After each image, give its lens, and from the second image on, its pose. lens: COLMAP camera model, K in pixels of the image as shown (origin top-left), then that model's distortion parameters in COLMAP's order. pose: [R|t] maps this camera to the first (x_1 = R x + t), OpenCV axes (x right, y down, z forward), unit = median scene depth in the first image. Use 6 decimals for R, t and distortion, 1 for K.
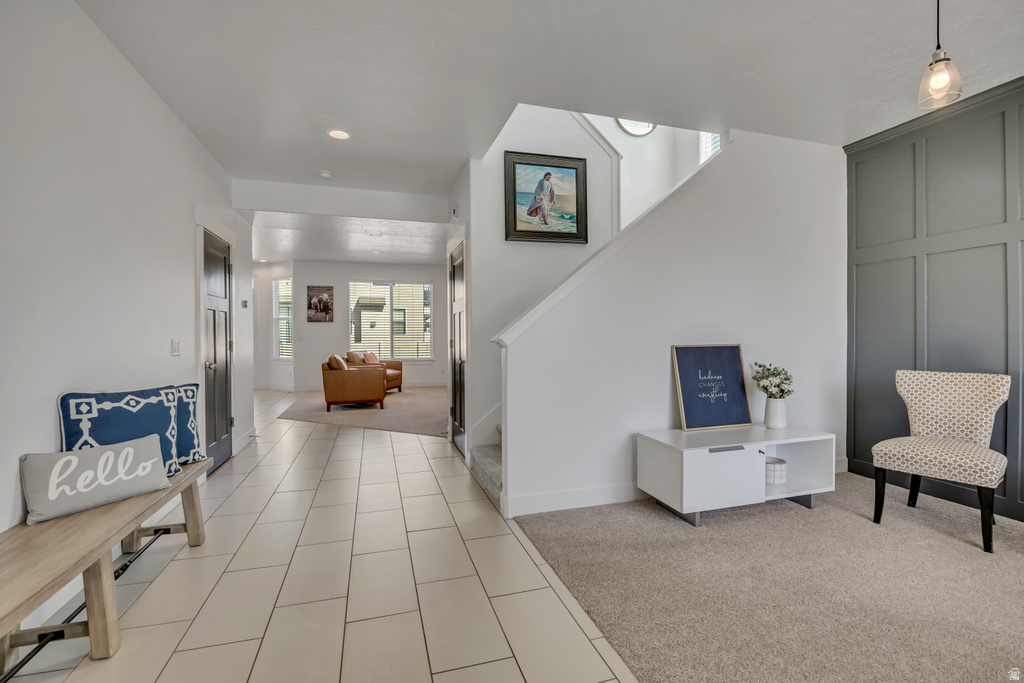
lens RADIAL K [[462.0, 0, 515.3], [0, 462.0, 337.8], [0, 0, 1]] dist [-0.000926, 0.000297]
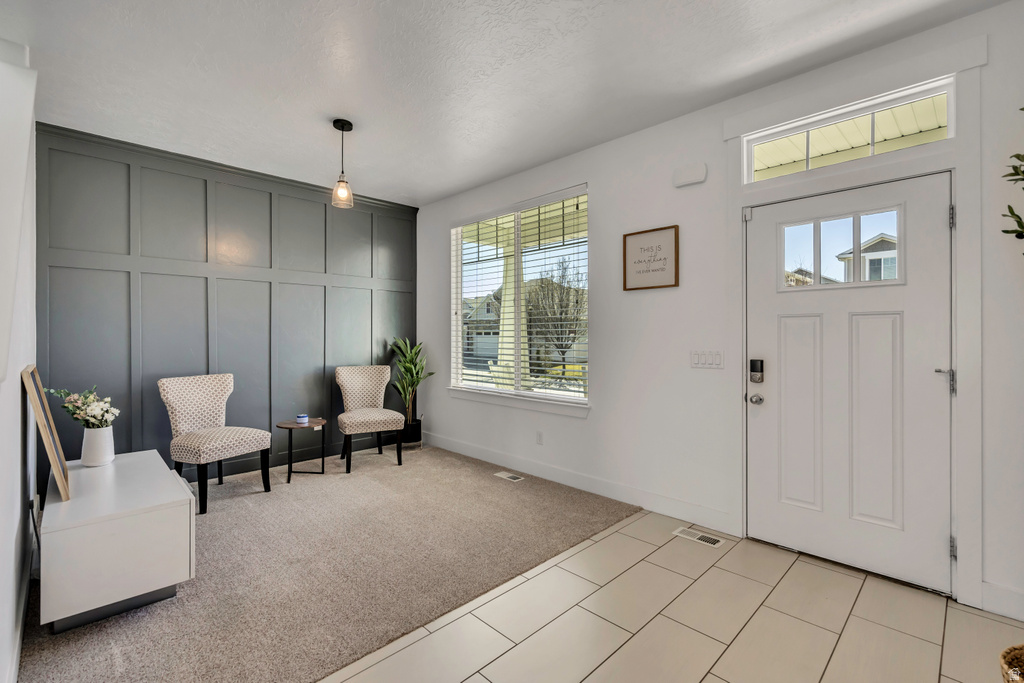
lens RADIAL K [[462.0, 0, 513.4], [0, 462.0, 337.0], [0, 0, 1]] dist [-0.000926, 0.000297]
pose [[-0.460084, 0.000471, 0.887875, -0.502491], [0.008074, 0.999961, 0.003654, -0.026817], [-0.887839, 0.008850, -0.460069, 0.740947]]
